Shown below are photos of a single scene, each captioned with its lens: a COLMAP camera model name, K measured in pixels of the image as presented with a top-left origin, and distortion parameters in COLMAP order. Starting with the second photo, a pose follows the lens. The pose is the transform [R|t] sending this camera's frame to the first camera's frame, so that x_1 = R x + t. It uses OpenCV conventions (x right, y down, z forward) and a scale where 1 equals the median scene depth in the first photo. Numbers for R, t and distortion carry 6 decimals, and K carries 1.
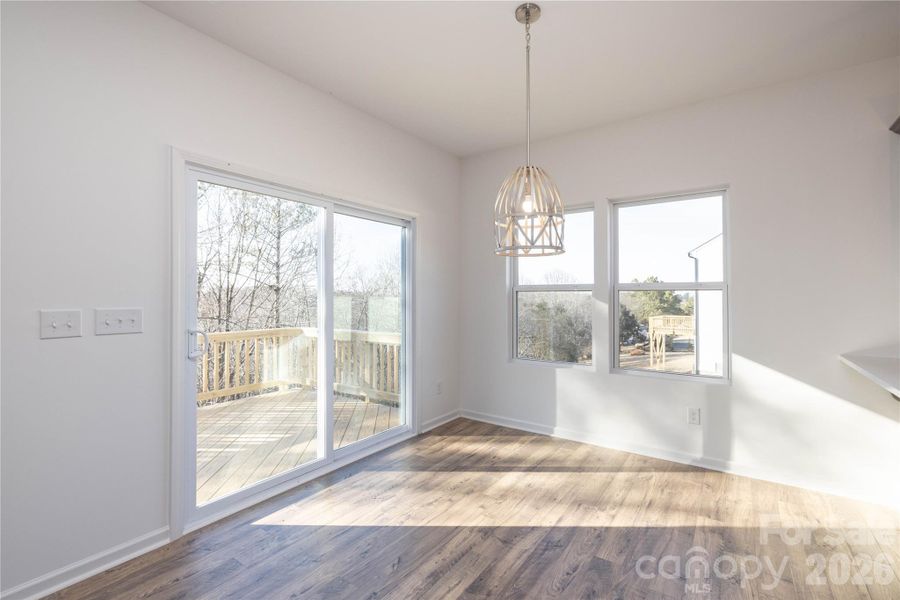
lens RADIAL K [[380.4, 0, 451.0], [0, 380.4, 295.3], [0, 0, 1]] dist [0.001909, -0.000550]
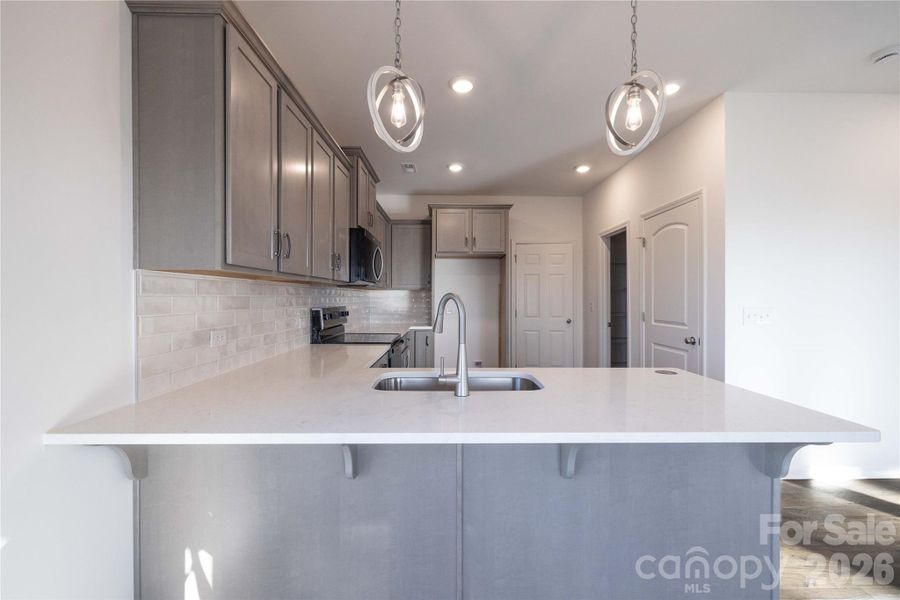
lens RADIAL K [[380.4, 0, 454.8], [0, 380.4, 297.3], [0, 0, 1]] dist [0.001909, -0.000550]
pose [[-0.629087, 0.006295, 0.777309, 0.342348], [-0.003566, 0.999933, -0.010984, 0.010370], [-0.777327, -0.009682, -0.629023, 0.782981]]
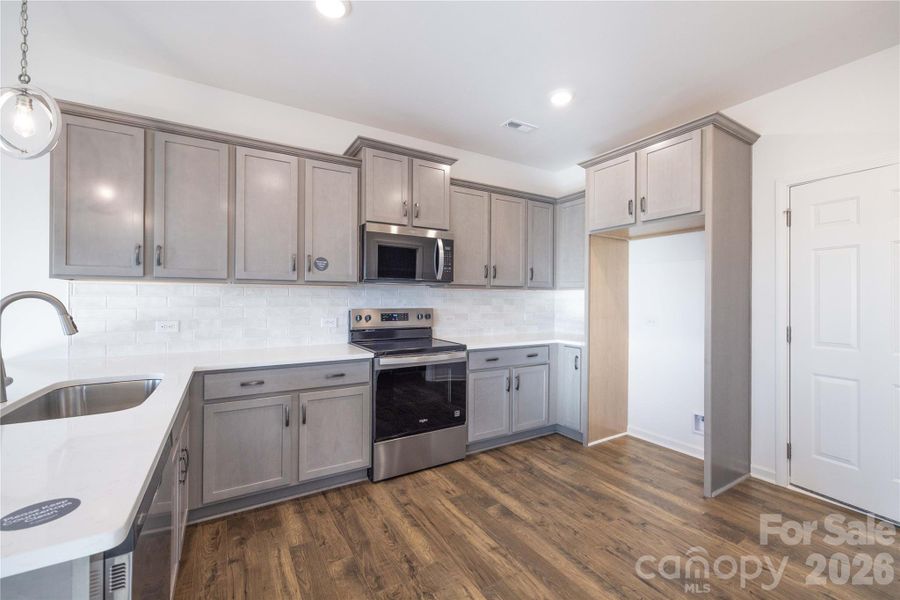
lens RADIAL K [[375.6, 0, 450.9], [0, 375.6, 299.2], [0, 0, 1]] dist [-0.001313, -0.000114]
pose [[0.366738, 0.009131, 0.930280, 0.511138], [-0.014877, 0.999882, -0.003949, 0.002189], [-0.930205, -0.012391, 0.366830, -0.224470]]
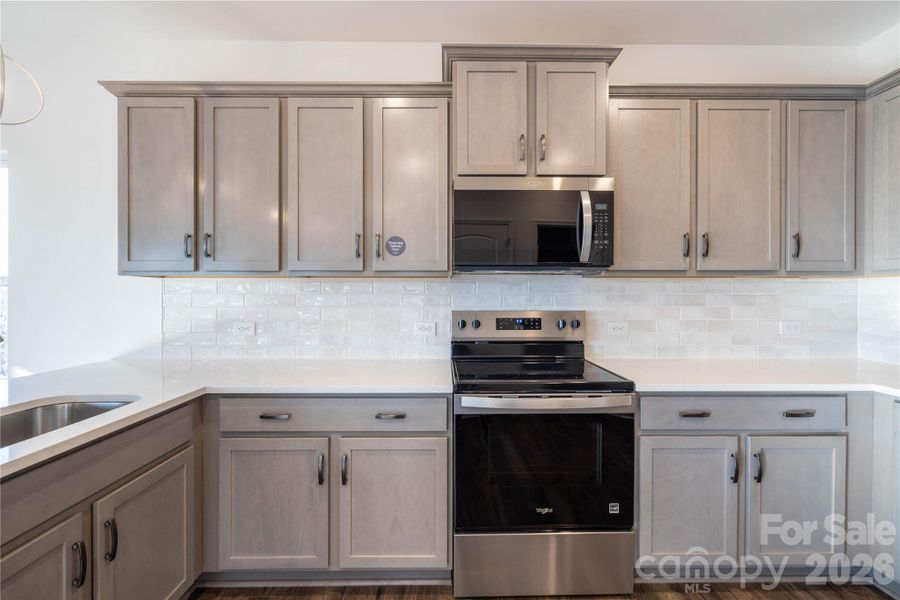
lens RADIAL K [[375.6, 0, 450.7], [0, 375.6, 296.9], [0, 0, 1]] dist [-0.001313, -0.000114]
pose [[0.787437, 0.005164, 0.616374, 0.933776], [-0.011310, 0.999918, 0.006072, -0.001379], [-0.616292, -0.011753, 0.787430, -0.152423]]
